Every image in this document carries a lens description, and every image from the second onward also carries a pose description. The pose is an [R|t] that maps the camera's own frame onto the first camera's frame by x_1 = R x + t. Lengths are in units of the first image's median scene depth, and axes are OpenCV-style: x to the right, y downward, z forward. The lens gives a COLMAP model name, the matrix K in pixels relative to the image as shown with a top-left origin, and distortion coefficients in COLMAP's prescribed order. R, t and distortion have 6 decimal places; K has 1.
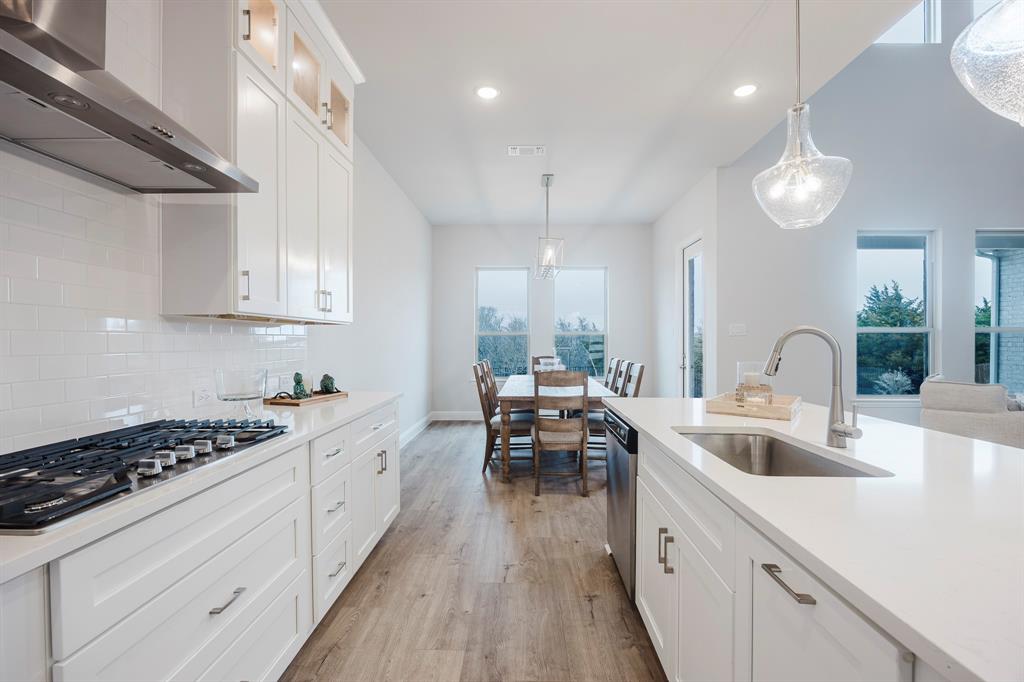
lens RADIAL K [[452.0, 0, 512.0], [0, 452.0, 341.0], [0, 0, 1]] dist [-0.011921, -0.000256]
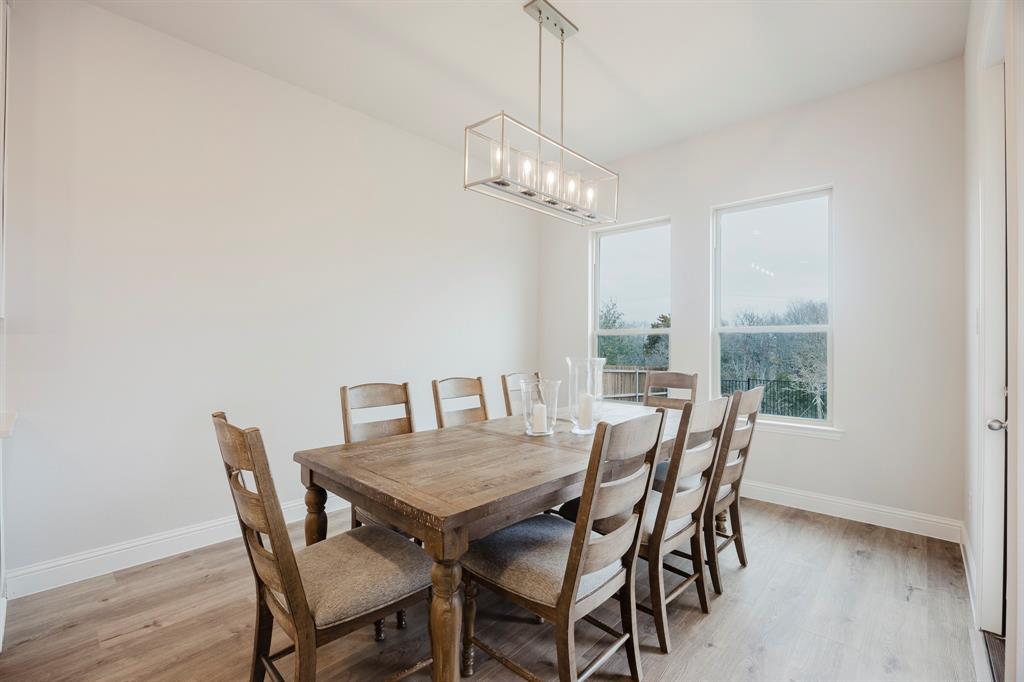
lens RADIAL K [[452.0, 0, 512.0], [0, 452.0, 341.0], [0, 0, 1]] dist [-0.011921, -0.000256]
pose [[0.756791, -0.001374, -0.653656, 0.260810], [-0.002827, 0.999982, -0.005375, 0.000129], [0.653651, 0.005915, 0.756773, 0.418710]]
